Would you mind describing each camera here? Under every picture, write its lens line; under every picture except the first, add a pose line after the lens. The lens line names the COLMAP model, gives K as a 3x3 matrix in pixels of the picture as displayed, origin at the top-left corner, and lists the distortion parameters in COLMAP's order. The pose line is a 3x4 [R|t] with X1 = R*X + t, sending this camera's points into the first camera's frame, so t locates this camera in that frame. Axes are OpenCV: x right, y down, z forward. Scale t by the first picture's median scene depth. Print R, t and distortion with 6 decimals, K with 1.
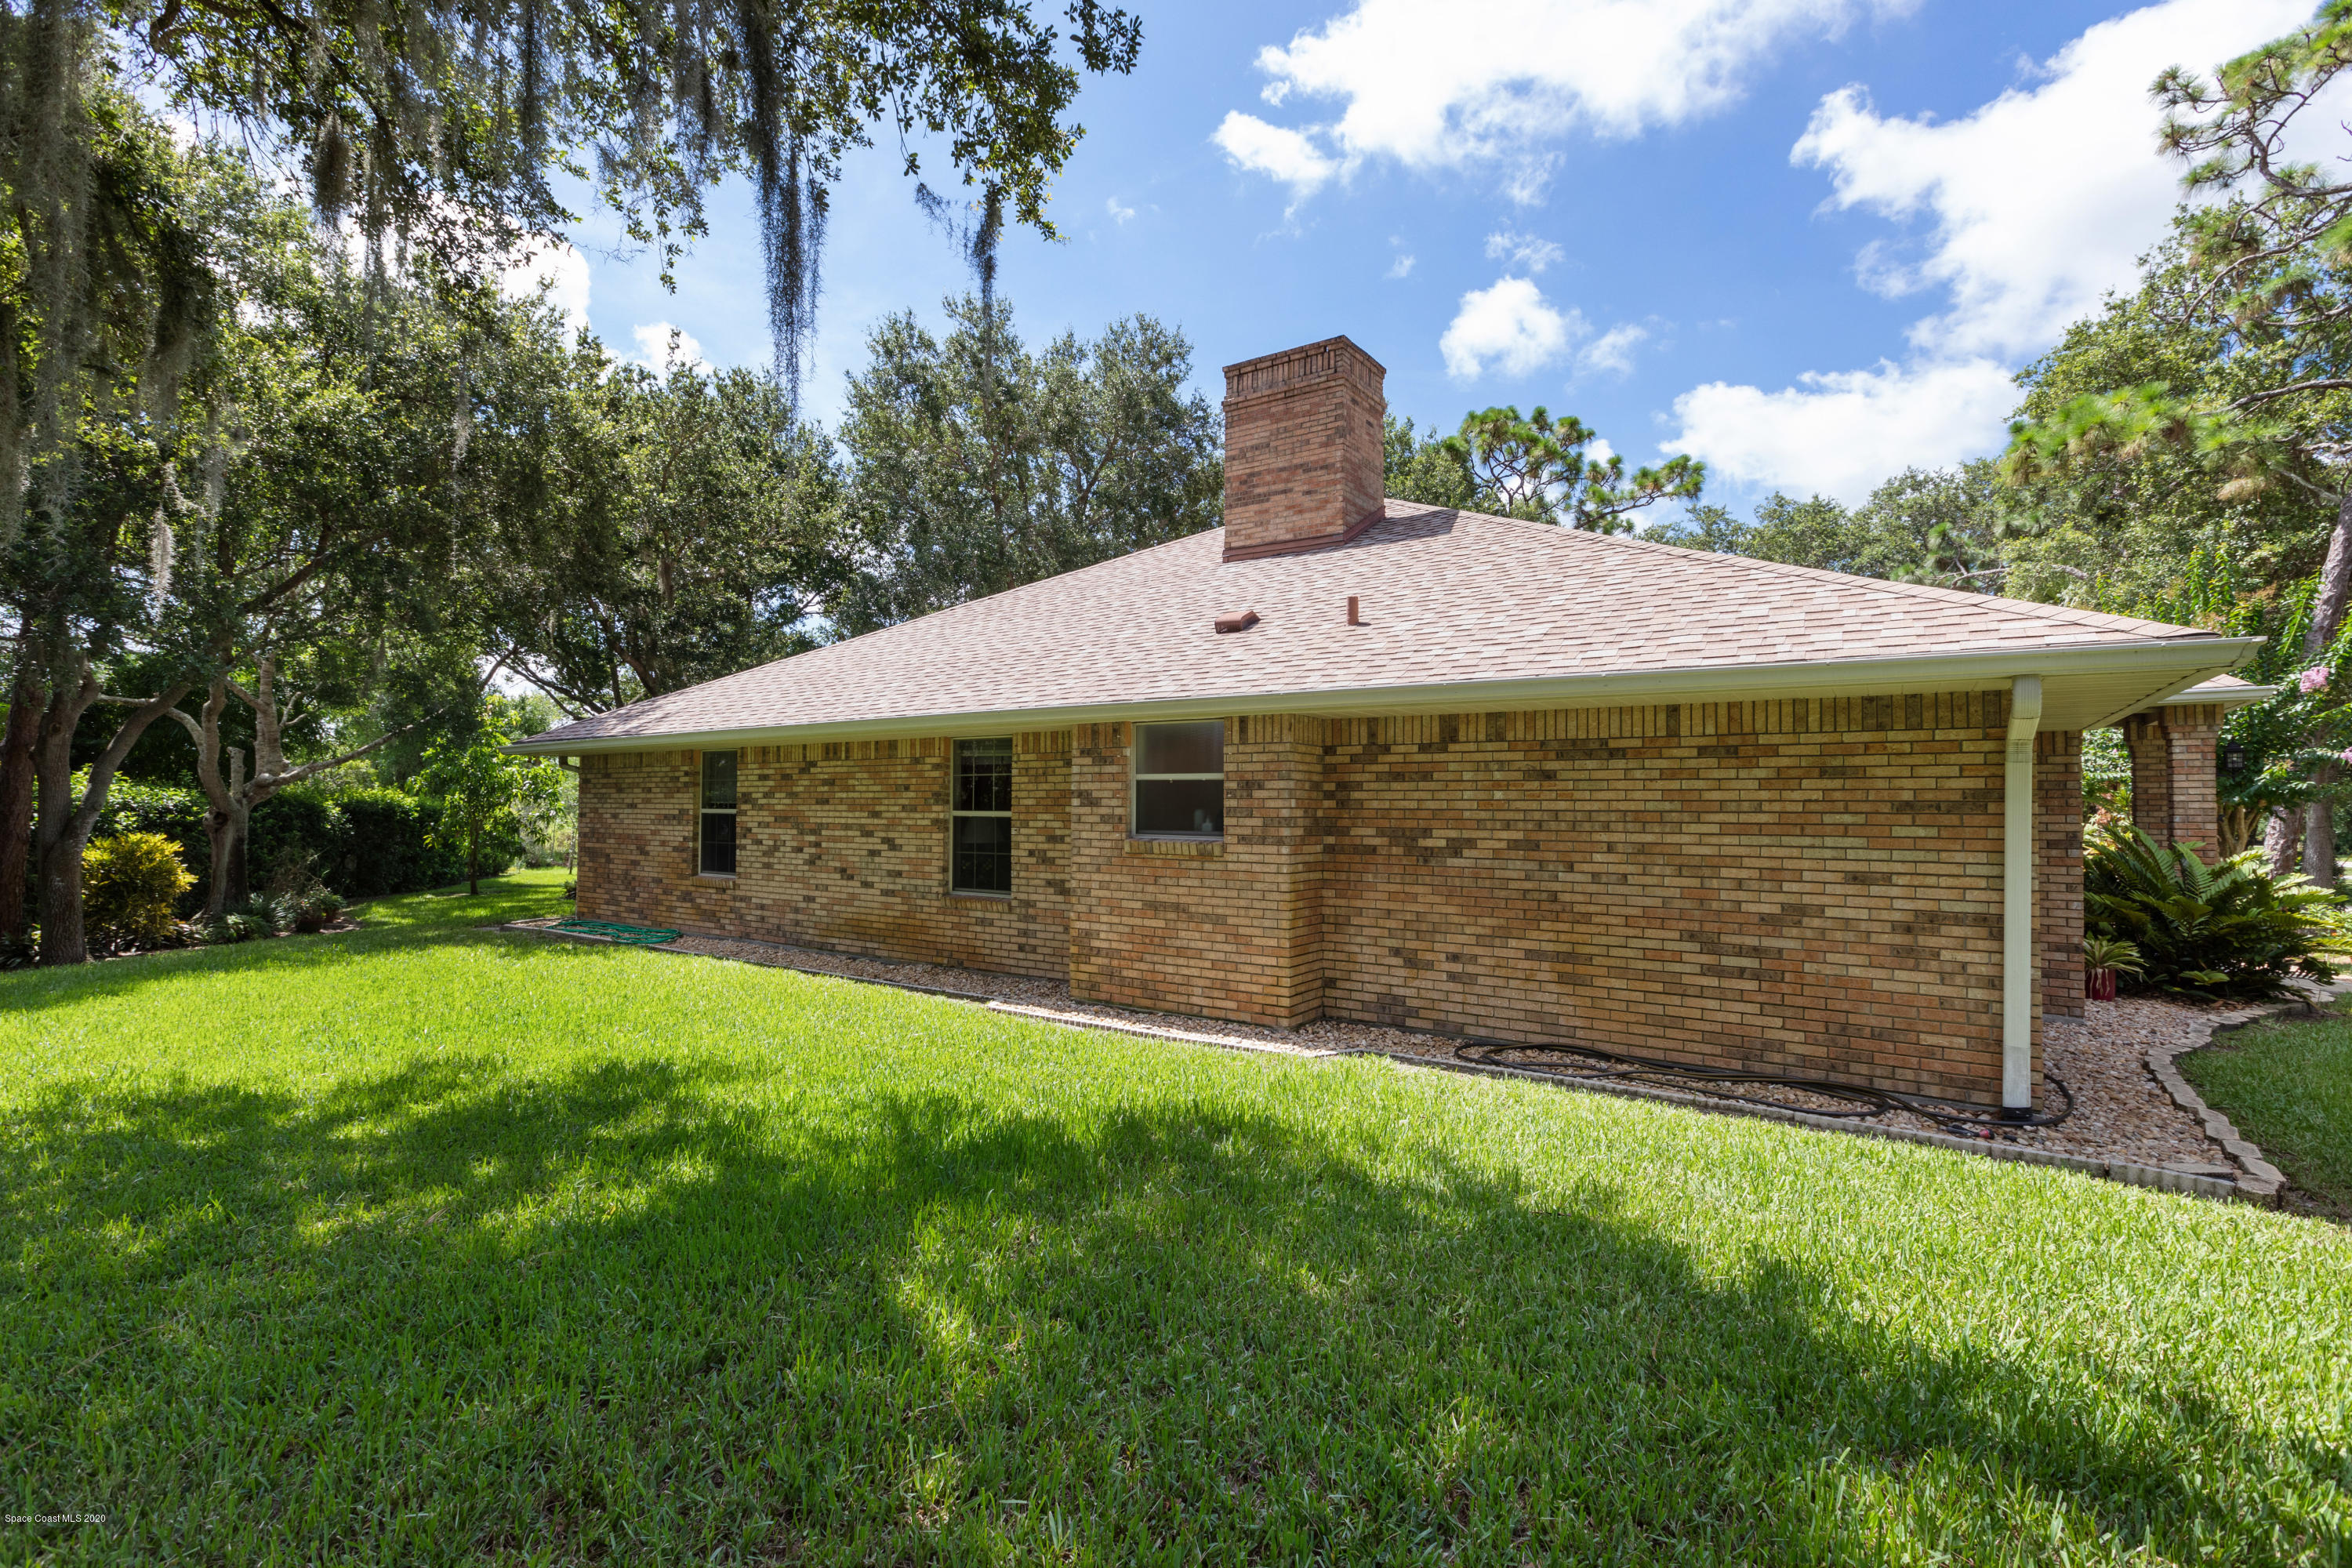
lens RADIAL K [[1044.1, 0, 1178.2], [0, 1044.1, 812.7], [0, 0, 1]] dist [-0.000258, -0.000141]
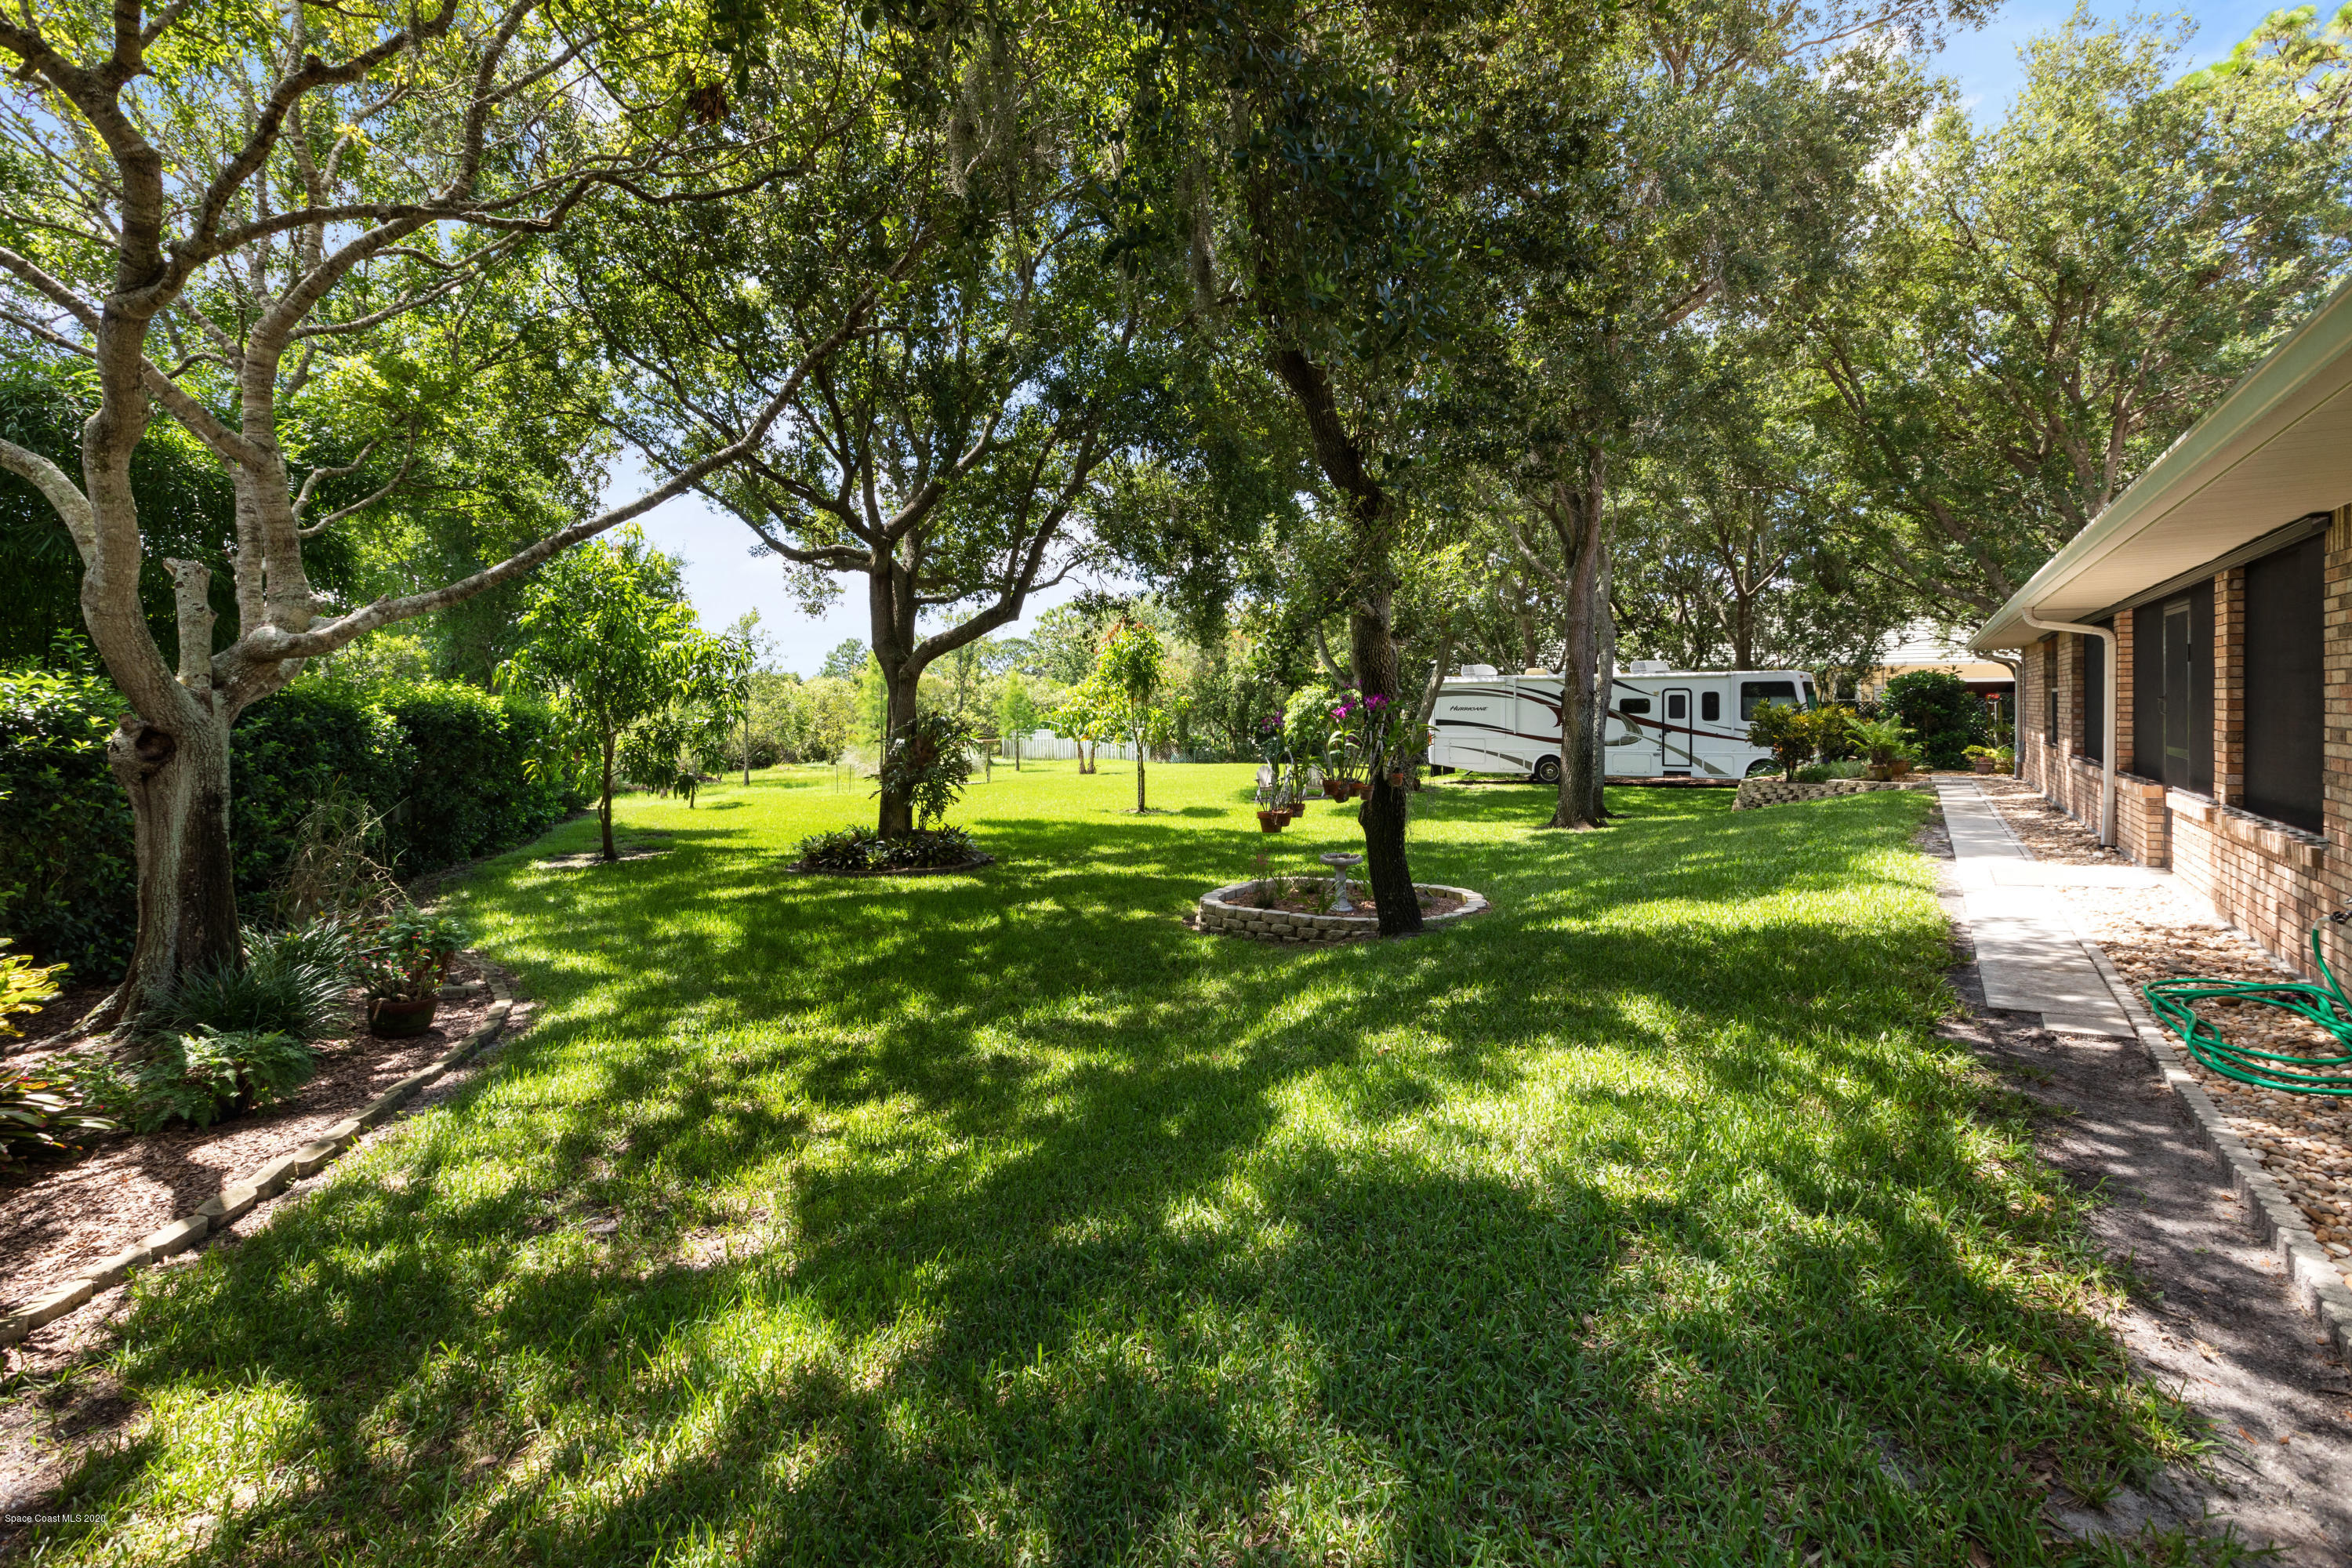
lens RADIAL K [[1064.5, 0, 1166.2], [0, 1064.5, 752.8], [0, 0, 1]] dist [0.001158, 0.000093]
pose [[0.999893, -0.014596, -0.000718, -0.523360], [0.014613, 0.999094, 0.039970, -0.002005], [0.000134, -0.039976, 0.999201, 0.583213]]
